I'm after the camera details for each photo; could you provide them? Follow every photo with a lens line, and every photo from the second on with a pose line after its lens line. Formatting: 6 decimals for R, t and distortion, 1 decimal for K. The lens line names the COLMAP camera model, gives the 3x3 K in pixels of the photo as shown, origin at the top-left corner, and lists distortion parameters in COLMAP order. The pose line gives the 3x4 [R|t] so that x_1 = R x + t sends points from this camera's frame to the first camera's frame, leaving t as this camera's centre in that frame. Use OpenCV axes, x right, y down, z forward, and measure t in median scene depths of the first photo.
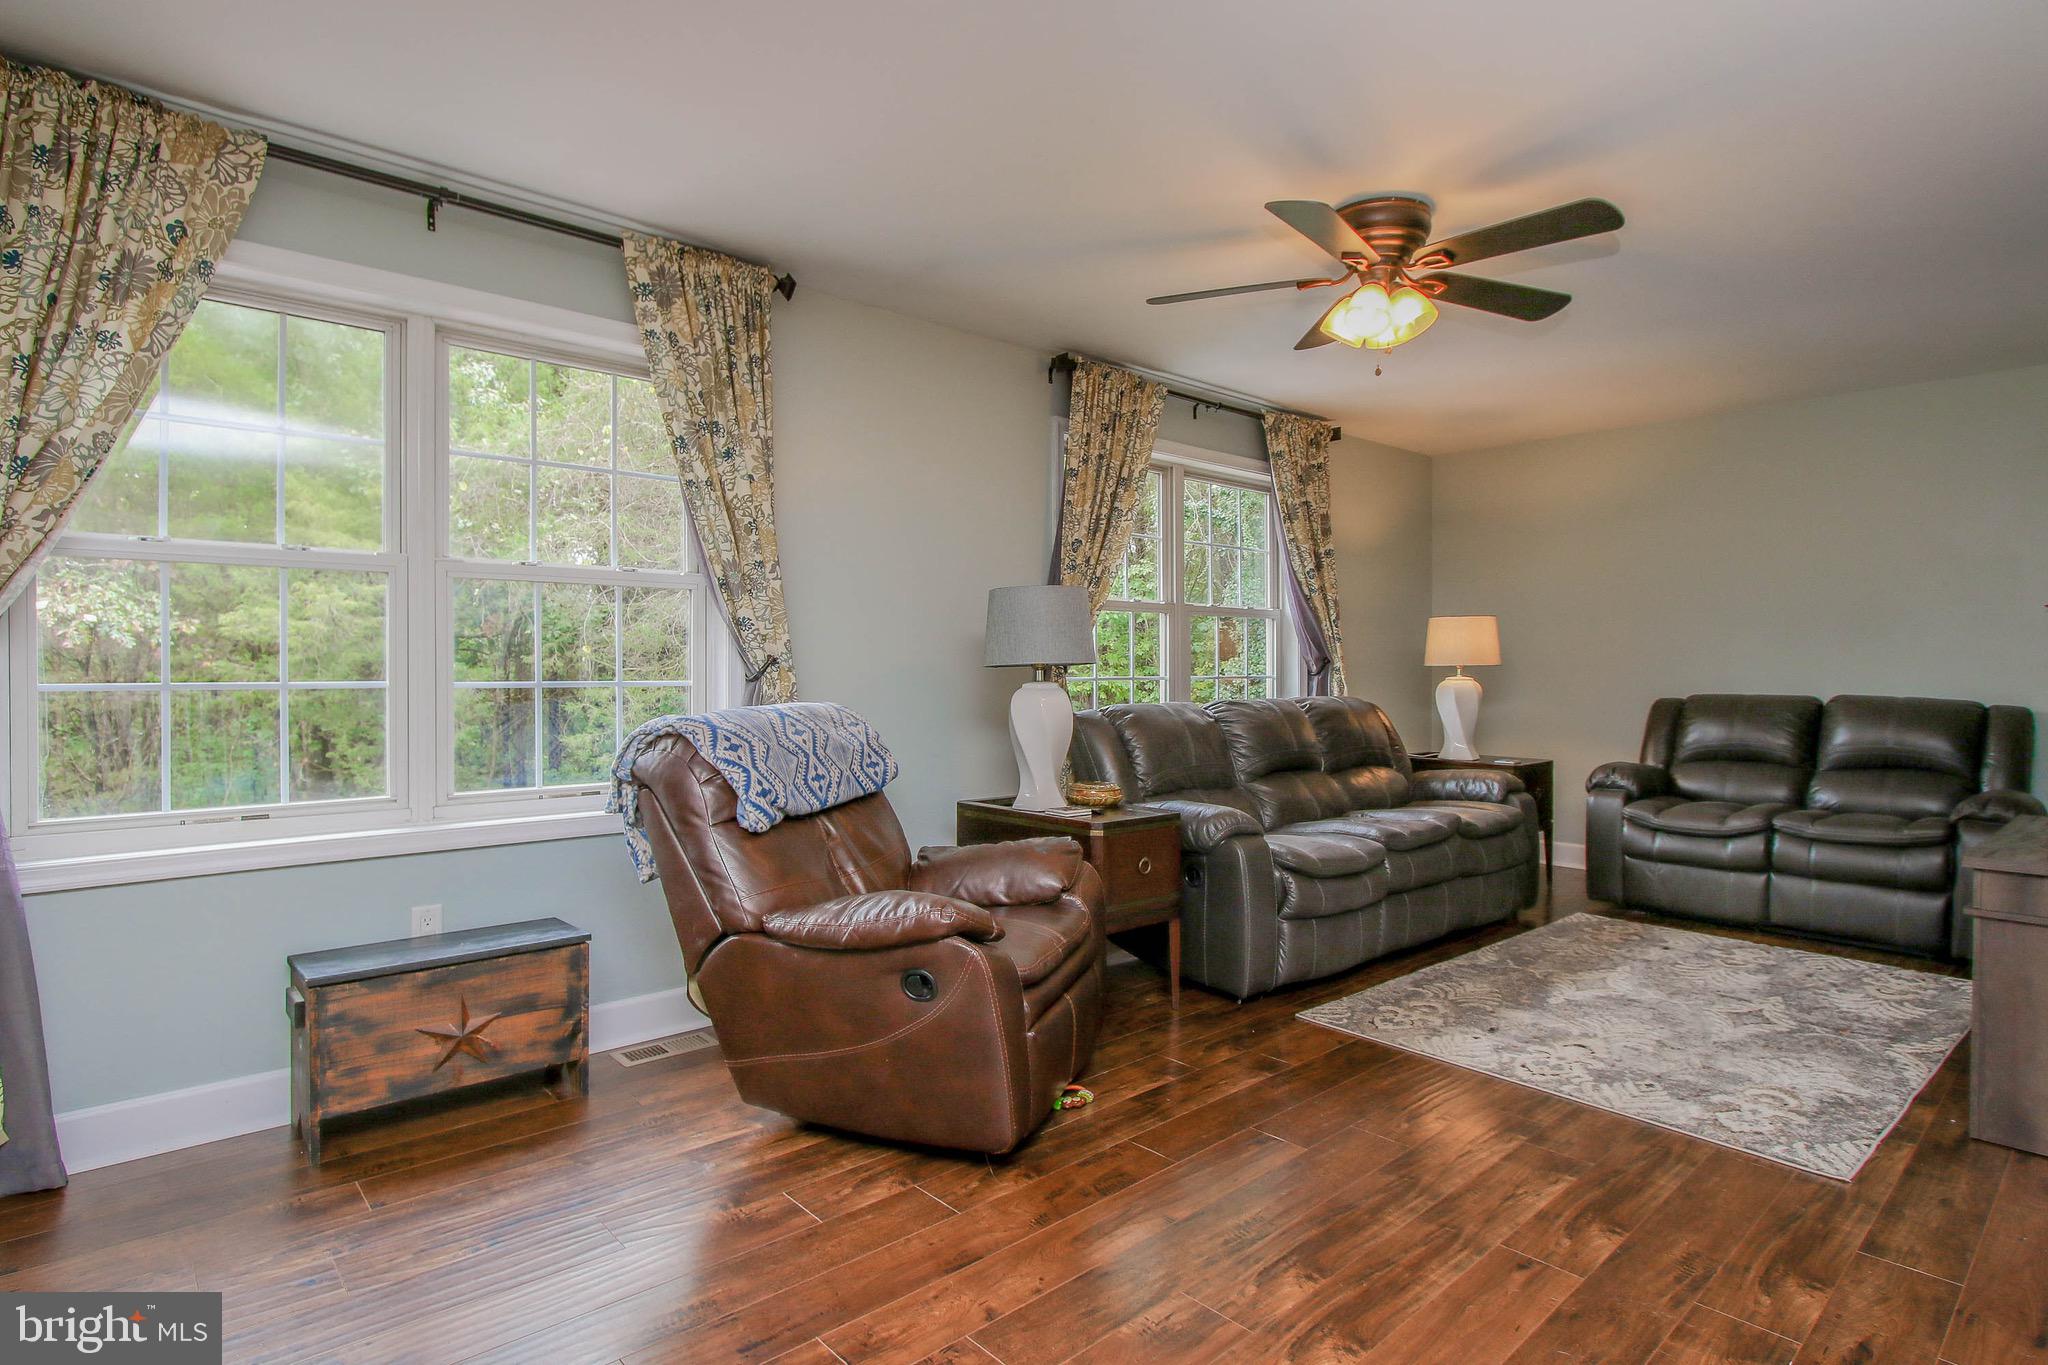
lens RADIAL K [[1070.4, 0, 1052.7], [0, 1070.4, 678.6], [0, 0, 1]] dist [-0.002024, -0.000831]
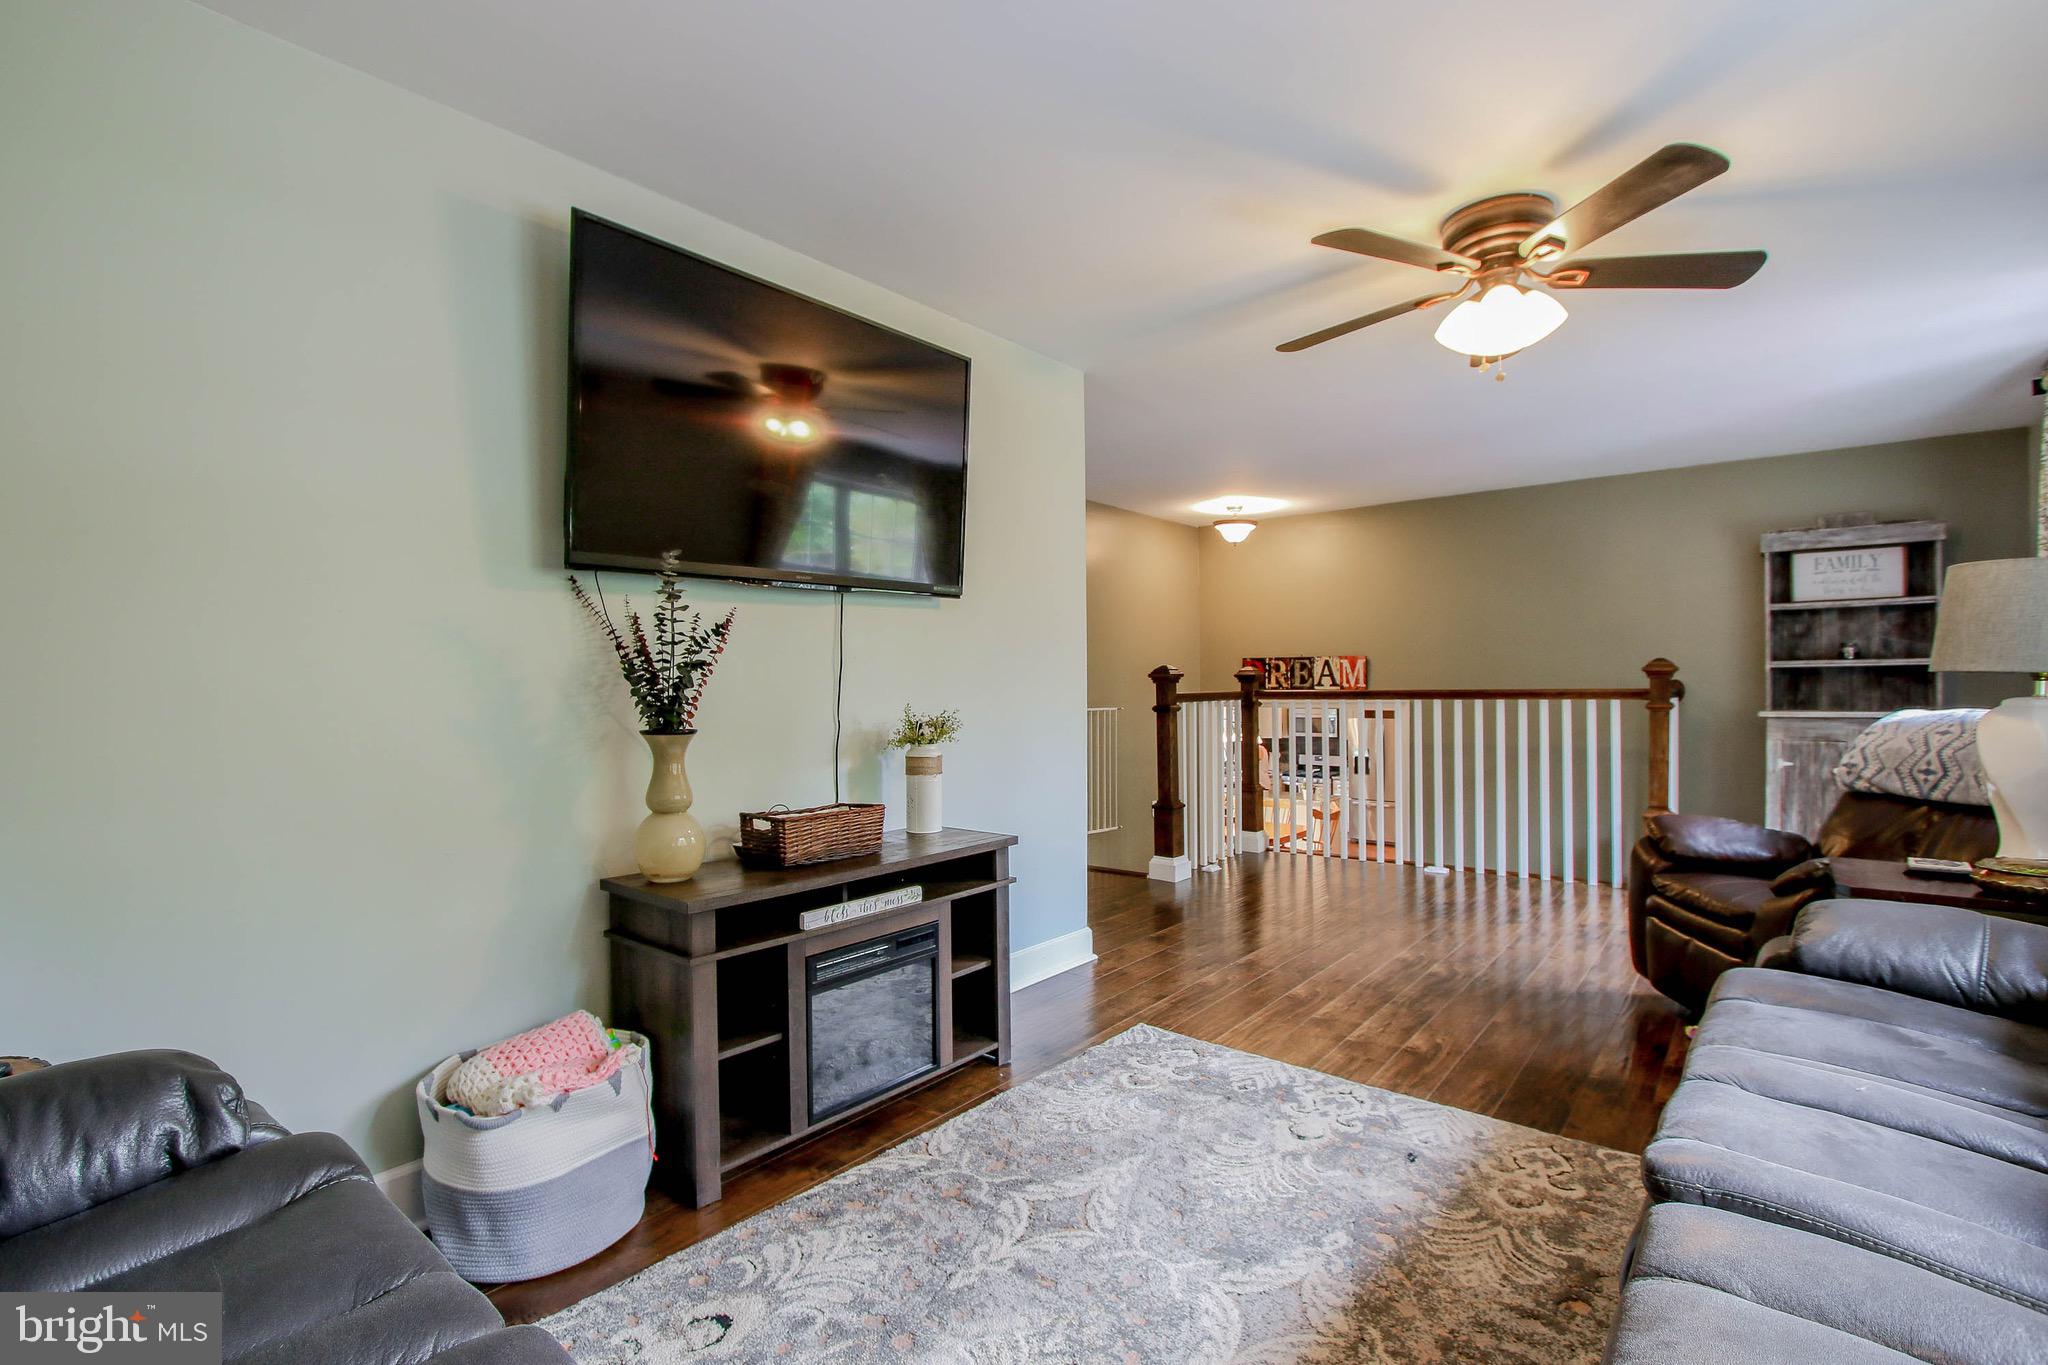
lens RADIAL K [[936.1, 0, 1016.0], [0, 936.1, 676.6], [0, 0, 1]] dist [0.009233, 0.000418]
pose [[-0.990662, 0.010156, -0.135963, 0.820673], [0.009350, 0.999935, 0.006567, -0.024500], [0.136021, 0.005235, -0.990692, 1.713047]]
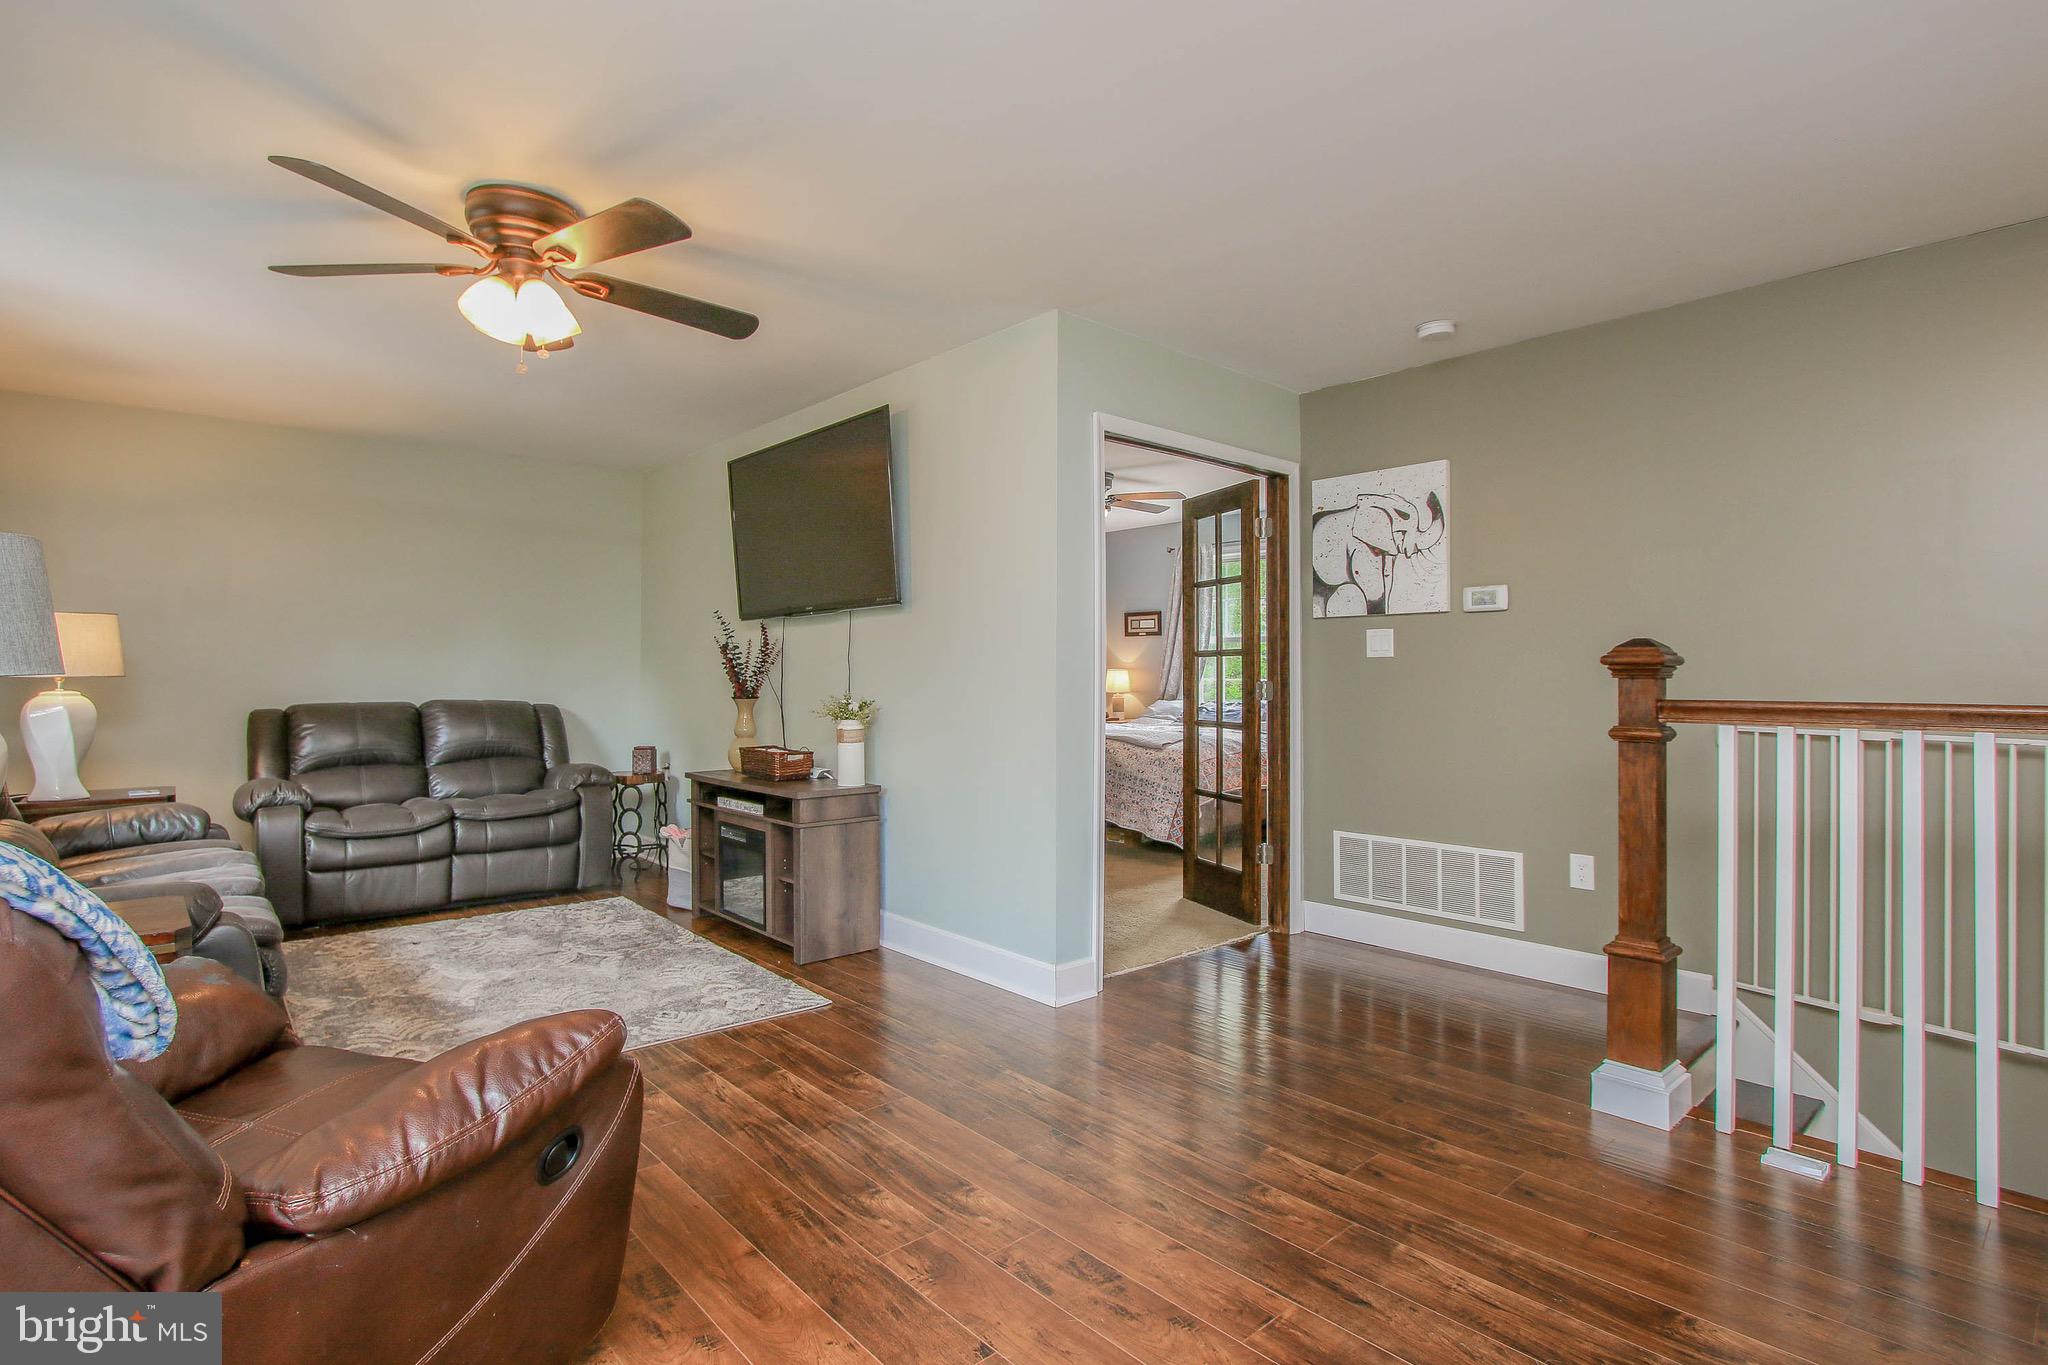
lens RADIAL K [[1006.4, 0, 1024.0], [0, 1006.4, 682.5], [0, 0, 1]] dist [-0.001707, -0.000205]
pose [[0.016120, -0.006556, 0.999849, -0.548993], [0.011912, 0.999909, 0.006364, -0.006040], [-0.999799, 0.011808, 0.016197, 0.513713]]
